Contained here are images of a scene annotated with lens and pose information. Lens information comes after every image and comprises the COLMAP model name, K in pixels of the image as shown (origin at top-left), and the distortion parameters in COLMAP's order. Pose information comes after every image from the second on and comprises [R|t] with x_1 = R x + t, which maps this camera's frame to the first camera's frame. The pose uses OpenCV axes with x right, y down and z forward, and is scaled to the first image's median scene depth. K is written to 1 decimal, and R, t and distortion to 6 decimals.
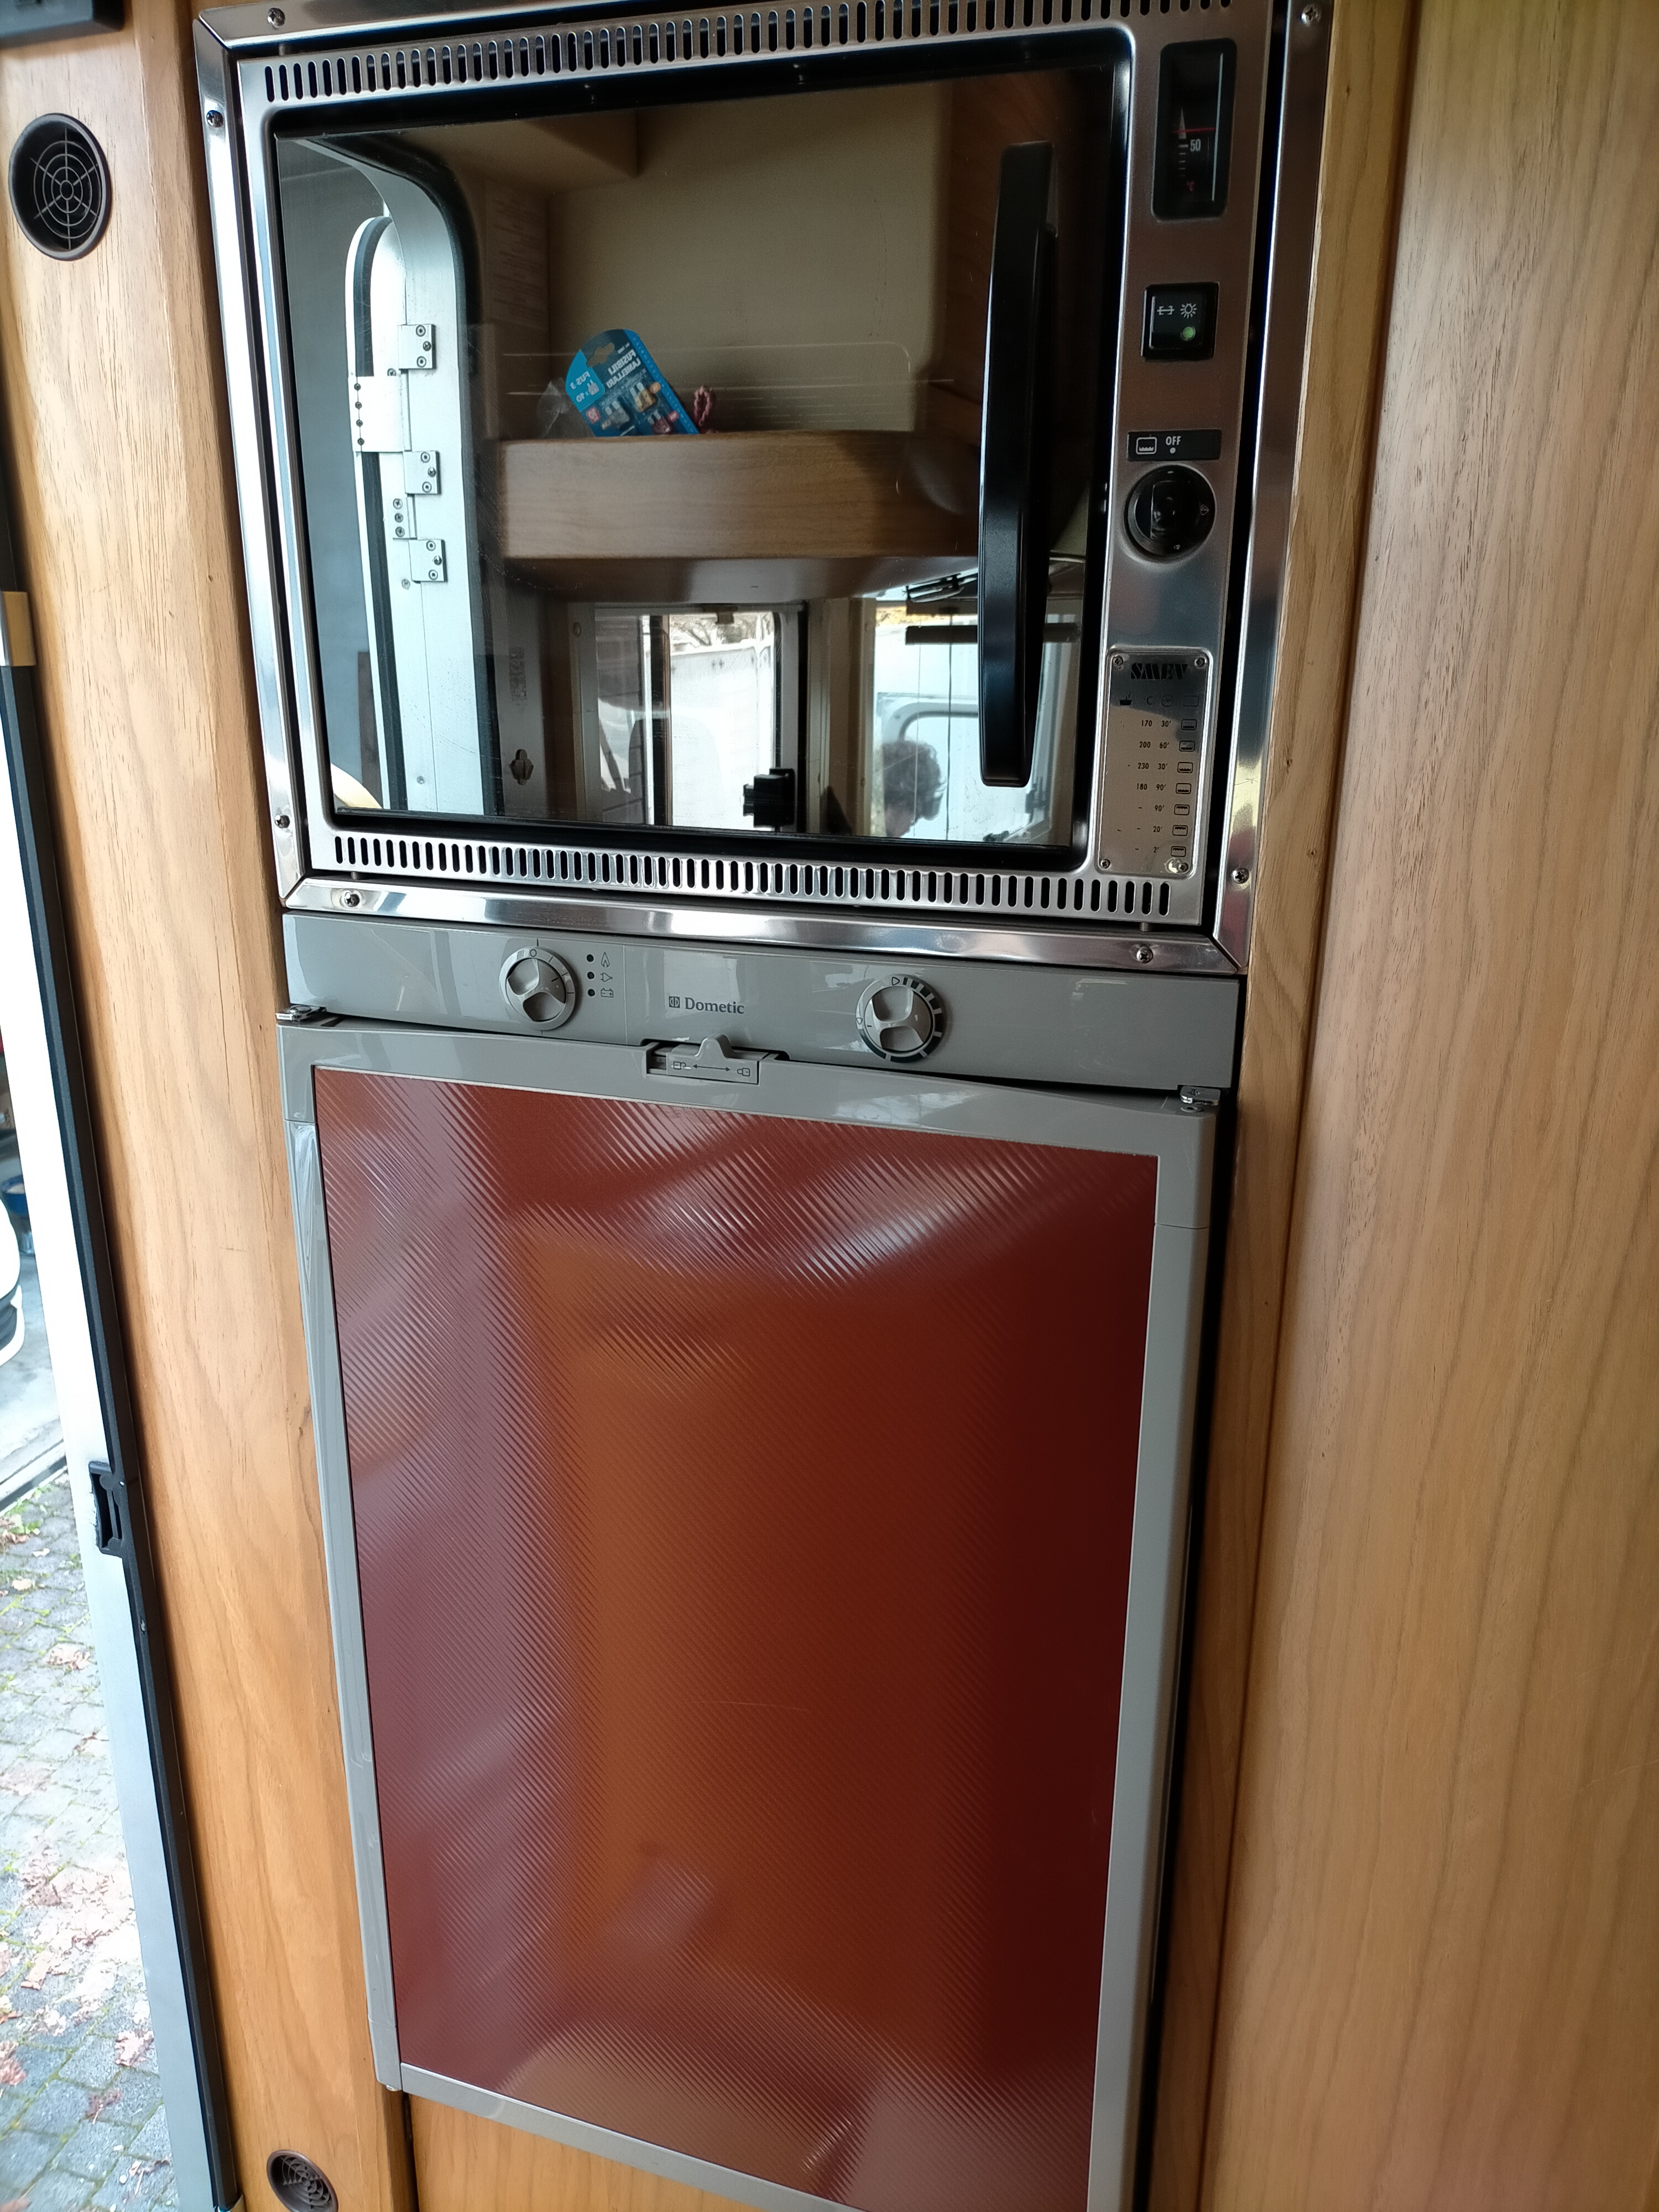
lens RADIAL K [[1789.0, 0, 830.3], [0, 1789.0, 1215.0], [0, 0, 1]] dist [0.001150, 0.004963]
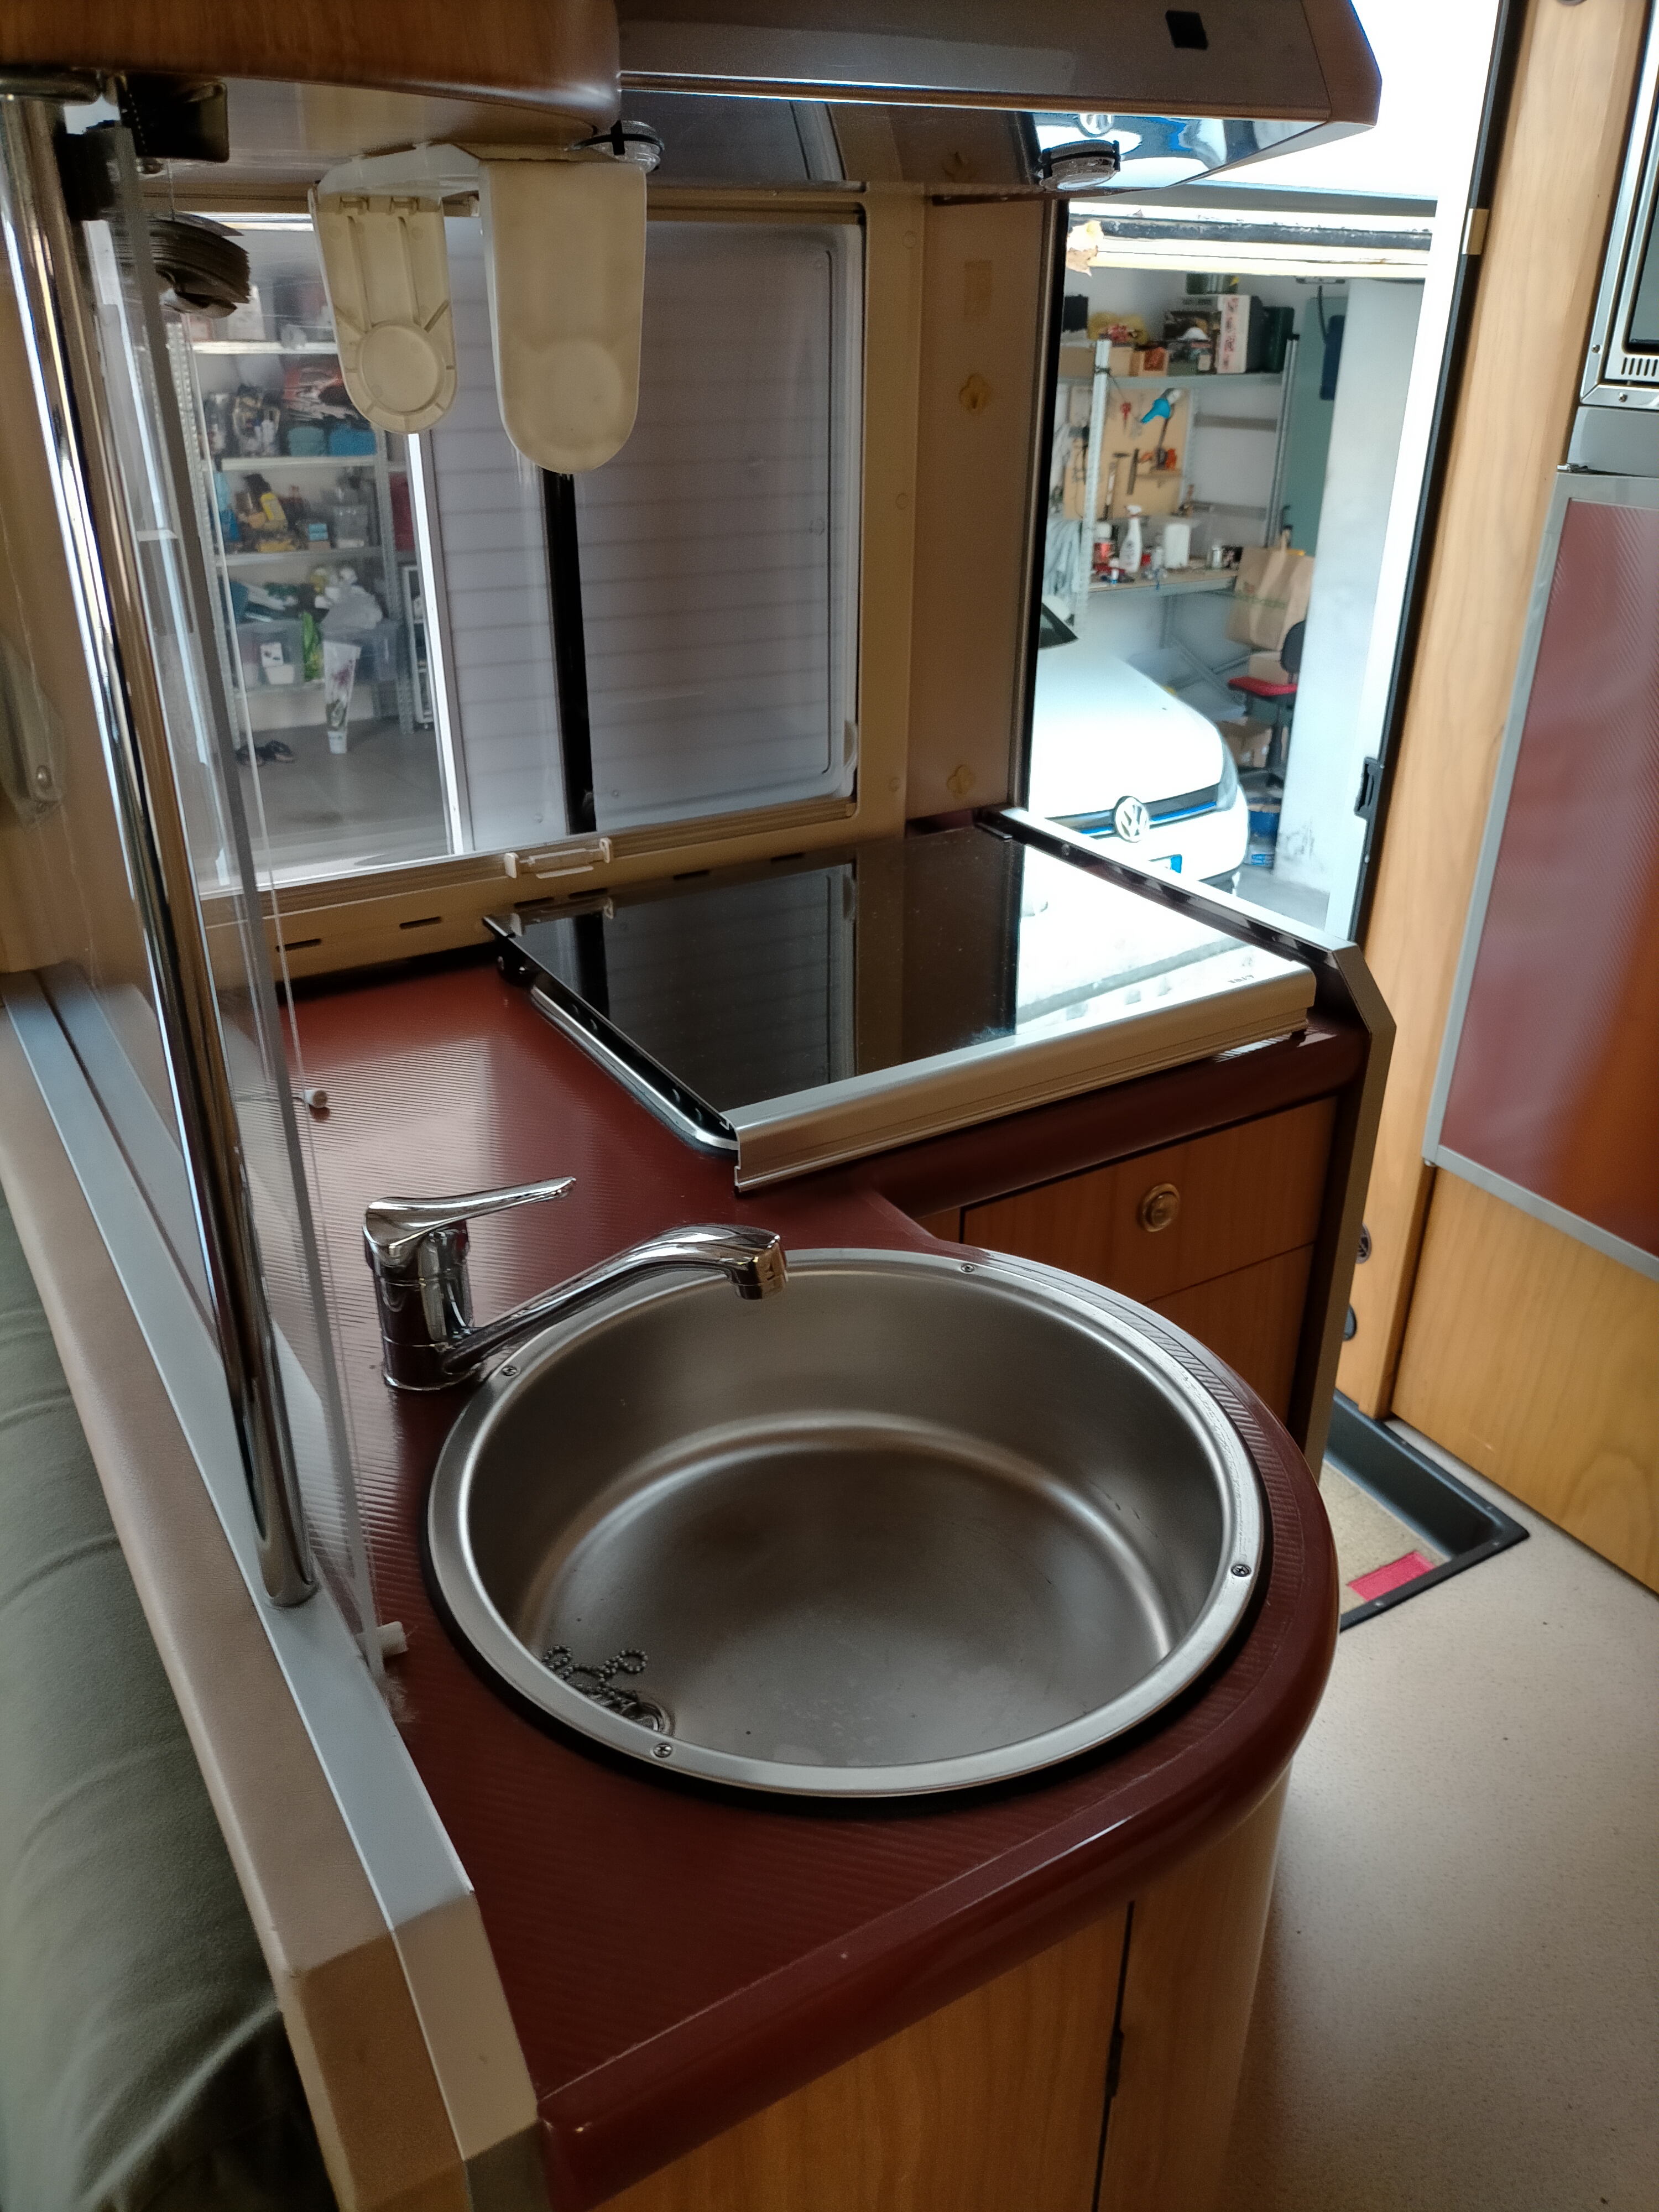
lens RADIAL K [[1724.3, 0, 829.5], [0, 1724.3, 1106.0], [0, 0, 1]] dist [0.070657, -0.052230]
pose [[0.761554, 0.287473, -0.580857, 0.314103], [-0.222624, 0.957743, 0.182118, 0.324576], [0.608665, -0.009380, 0.793372, -0.772495]]
